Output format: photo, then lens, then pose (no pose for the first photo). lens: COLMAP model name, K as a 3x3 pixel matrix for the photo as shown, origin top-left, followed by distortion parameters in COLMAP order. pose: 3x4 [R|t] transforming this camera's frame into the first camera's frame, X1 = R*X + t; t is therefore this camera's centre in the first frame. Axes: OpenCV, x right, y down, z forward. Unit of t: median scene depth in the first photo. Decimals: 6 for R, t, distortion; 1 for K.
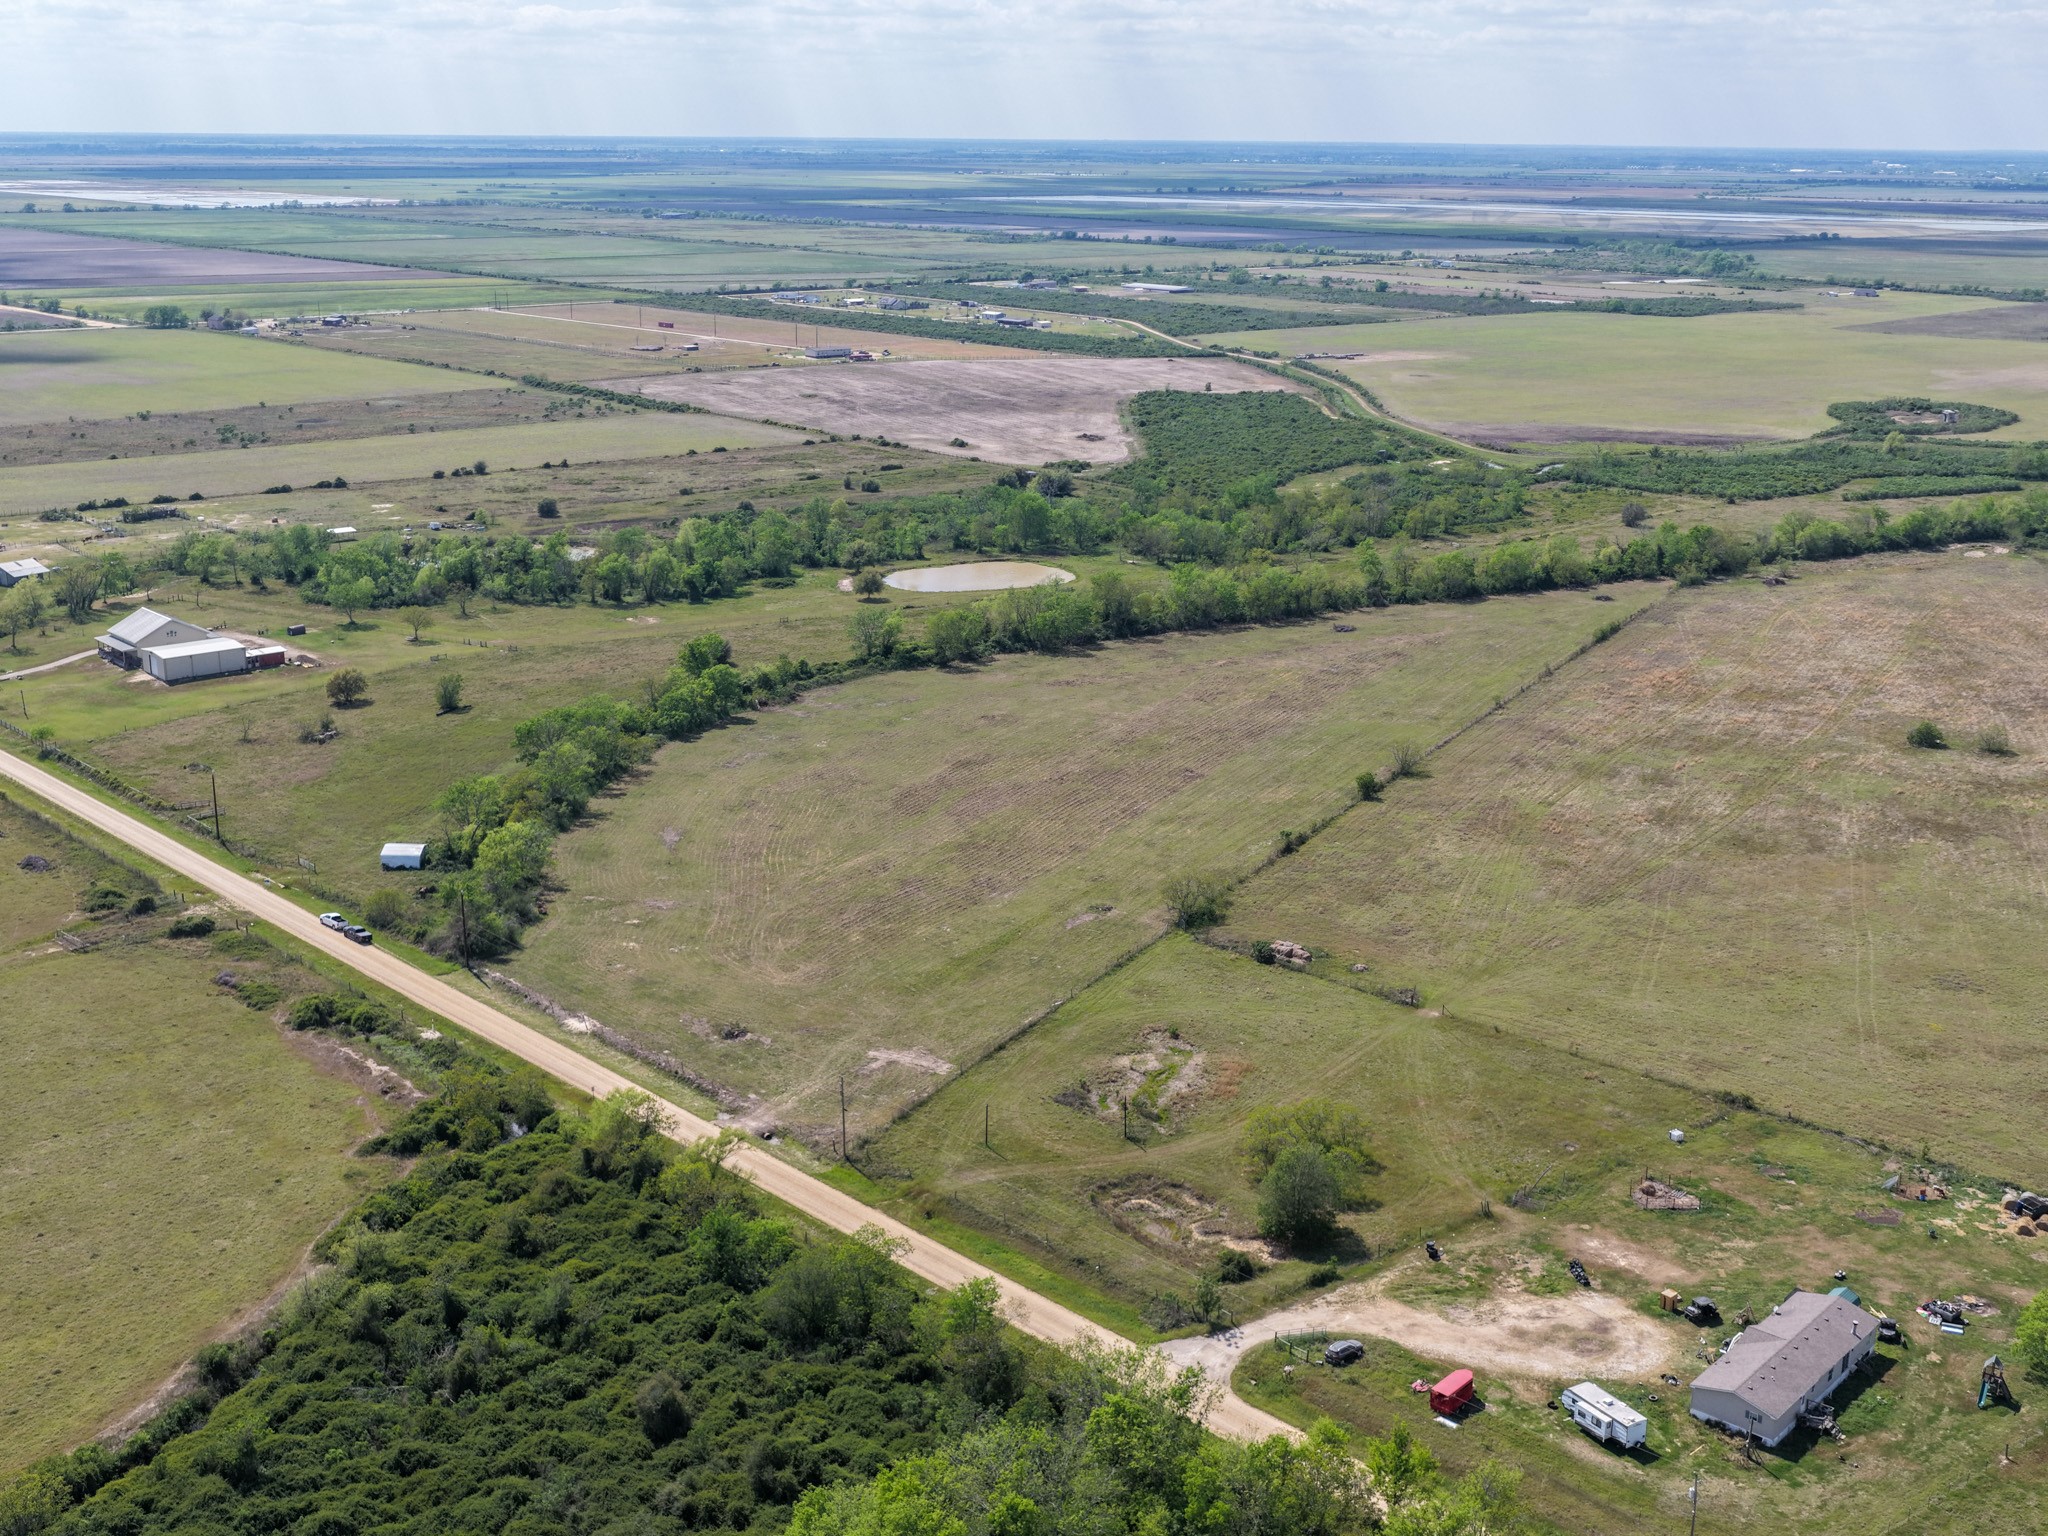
lens RADIAL K [[2245.8, 0, 1026.6], [0, 2245.8, 766.2], [0, 0, 1]] dist [-0.006490, 0.000000]
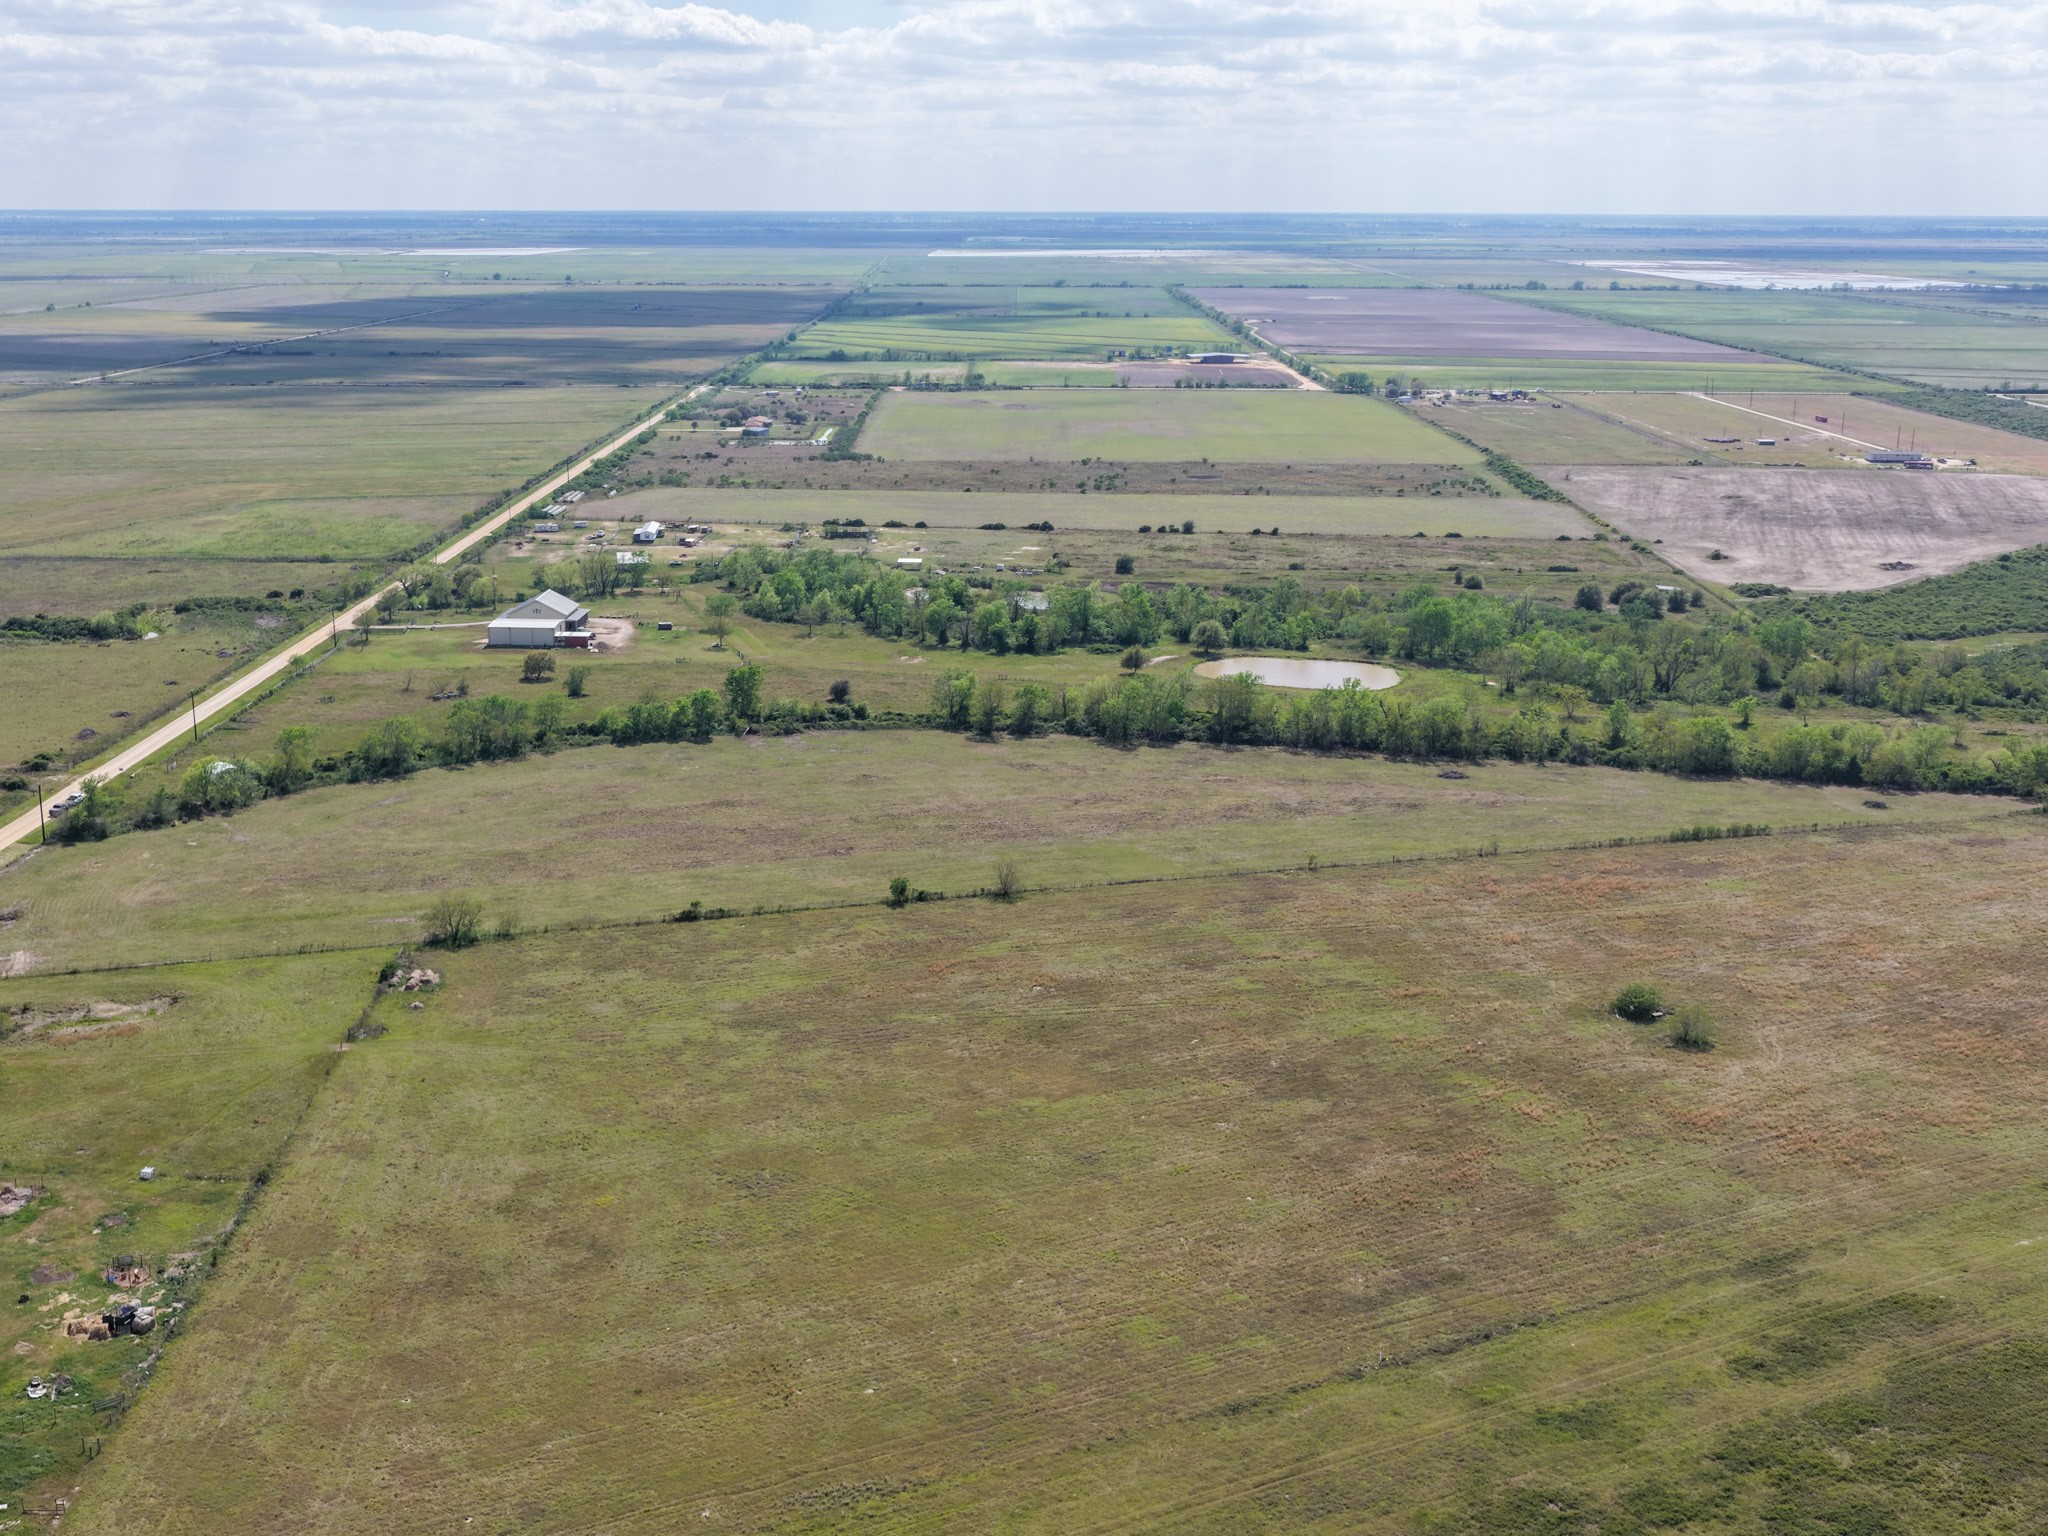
lens RADIAL K [[2245.8, 0, 928.6], [0, 2245.8, 772.4], [0, 0, 1]] dist [-0.006490, 0.000000]
pose [[0.705842, 0.166994, -0.688404, 0.622797], [-0.188952, 0.980990, 0.044232, -0.065380], [0.682704, 0.098854, 0.723978, 0.247976]]
